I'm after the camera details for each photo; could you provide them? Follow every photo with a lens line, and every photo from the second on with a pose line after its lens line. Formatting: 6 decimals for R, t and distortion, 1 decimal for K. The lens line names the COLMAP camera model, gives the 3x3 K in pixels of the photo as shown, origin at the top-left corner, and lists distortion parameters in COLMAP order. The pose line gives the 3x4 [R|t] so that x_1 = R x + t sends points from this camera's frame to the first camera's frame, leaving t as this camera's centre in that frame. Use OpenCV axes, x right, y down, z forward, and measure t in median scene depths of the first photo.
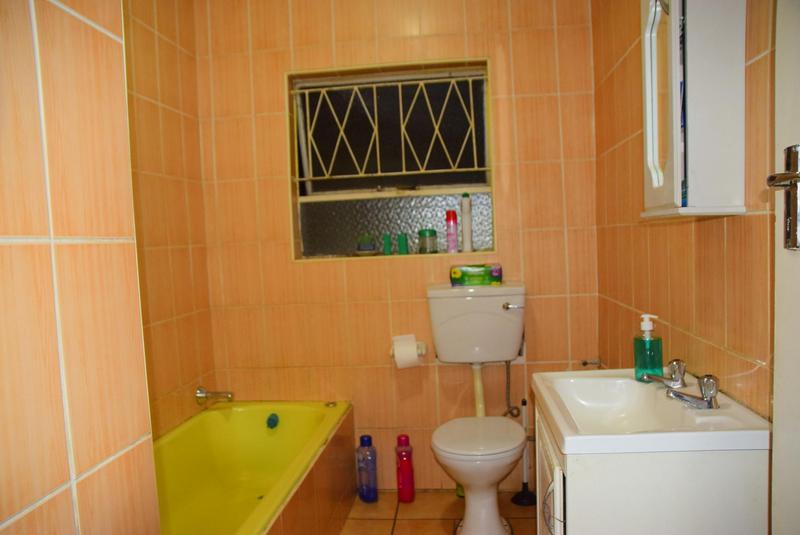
lens RADIAL K [[644.3, 0, 394.6], [0, 644.3, 268.7], [0, 0, 1]] dist [-0.165230, 0.148983]
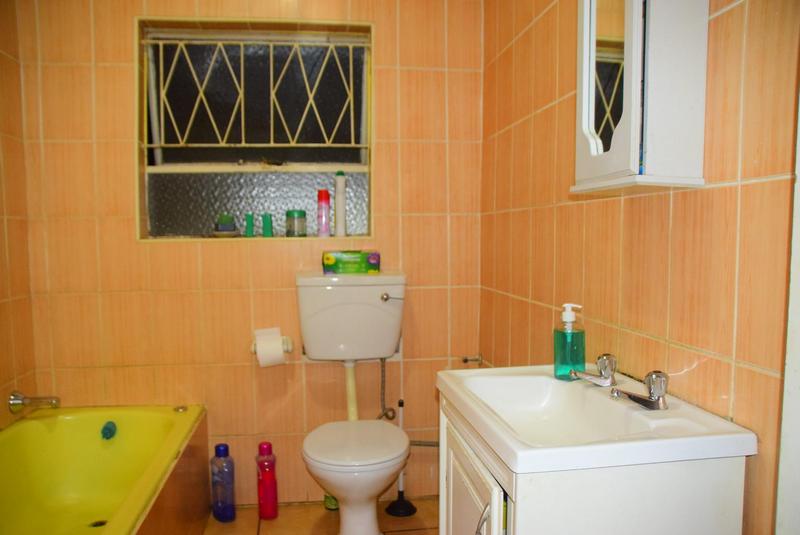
lens RADIAL K [[644.3, 0, 402.0], [0, 644.3, 271.9], [0, 0, 1]] dist [-0.165230, 0.148983]
pose [[0.967467, 0.023497, 0.251905, -0.029703], [-0.025555, 0.999661, 0.004902, 0.017088], [-0.251705, -0.011180, 0.967739, 0.111925]]
